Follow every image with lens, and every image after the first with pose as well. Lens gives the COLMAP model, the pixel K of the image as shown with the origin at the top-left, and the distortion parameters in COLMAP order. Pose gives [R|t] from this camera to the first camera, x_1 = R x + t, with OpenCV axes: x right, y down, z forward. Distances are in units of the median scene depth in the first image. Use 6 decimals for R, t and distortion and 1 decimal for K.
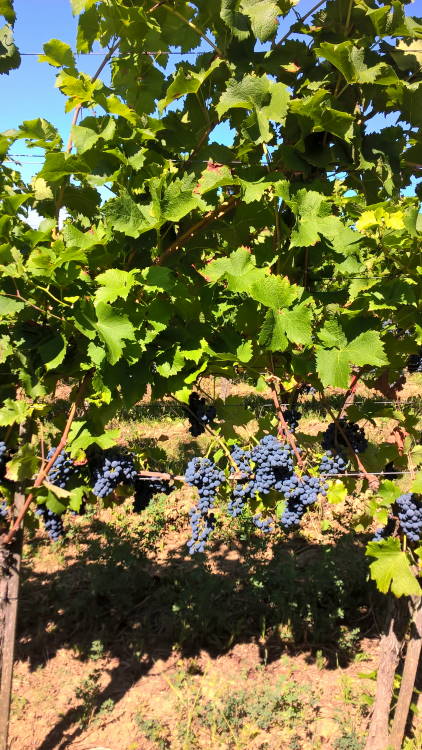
lens RADIAL K [[605.2, 0, 216.8], [0, 605.2, 367.2], [0, 0, 1]] dist [0.058907, -0.074531]
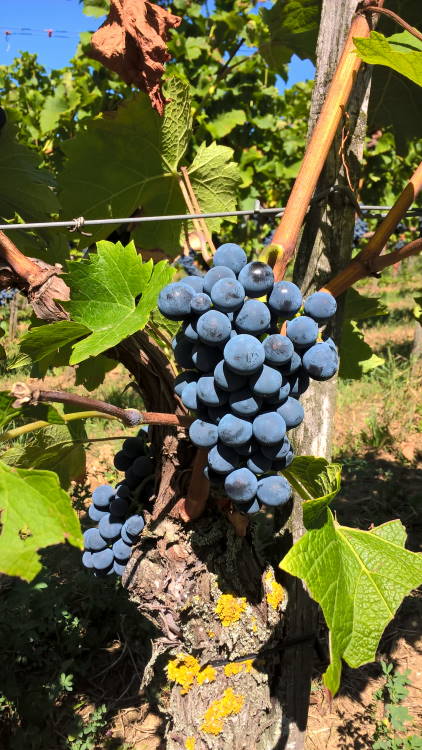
lens RADIAL K [[605.2, 0, 214.3], [0, 605.2, 378.1], [0, 0, 1]] dist [0.058907, -0.074531]
pose [[0.911095, -0.114712, 0.395913, 0.223831], [0.094398, 0.993036, 0.070489, 0.215313], [-0.401242, -0.026849, 0.915579, 0.784115]]
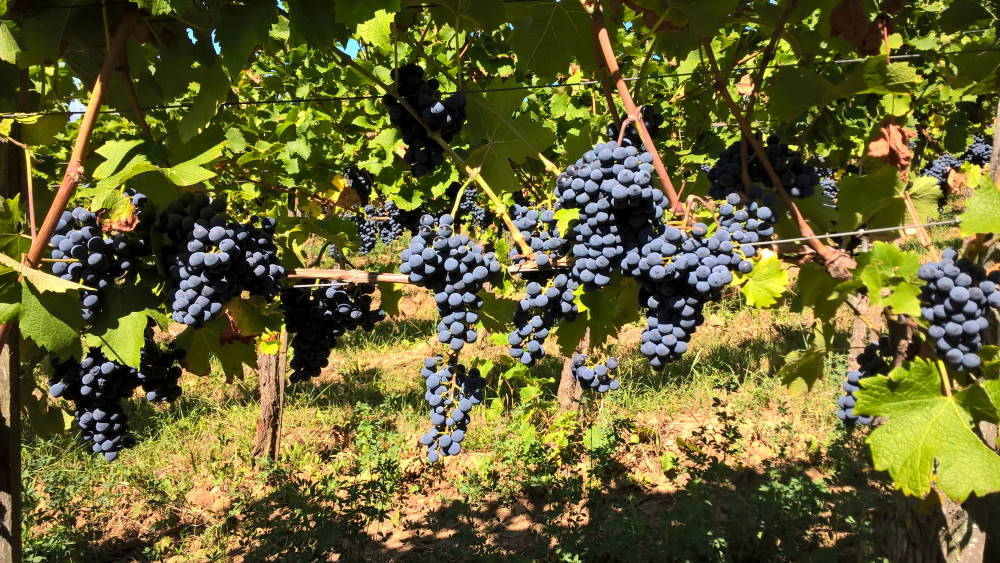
lens RADIAL K [[807.0, 0, 515.9], [0, 807.0, 280.9], [0, 0, 1]] dist [0.058907, -0.074531]
pose [[0.996153, -0.069801, 0.052983, -0.004649], [0.071533, 0.996940, -0.031522, 0.208183], [-0.050621, 0.035191, 0.998098, 0.436274]]
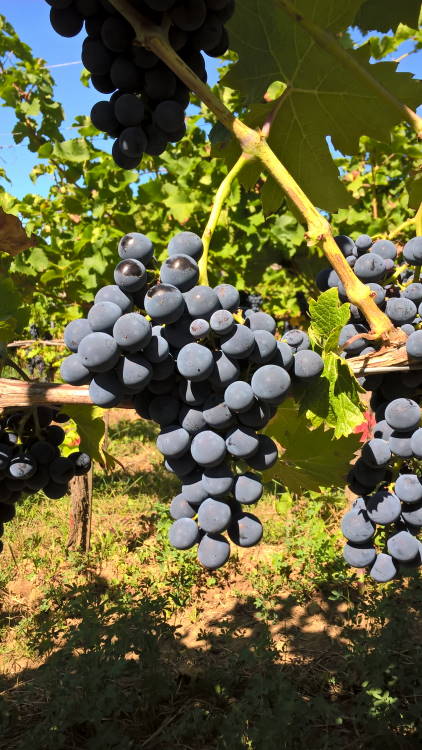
lens RADIAL K [[605.2, 0, 214.1], [0, 605.2, 380.8], [0, 0, 1]] dist [0.058907, -0.074531]
pose [[0.992246, -0.096440, -0.078404, -0.002457], [0.093247, 0.994696, -0.043416, 0.190057], [0.082175, 0.035769, 0.995976, 0.814397]]
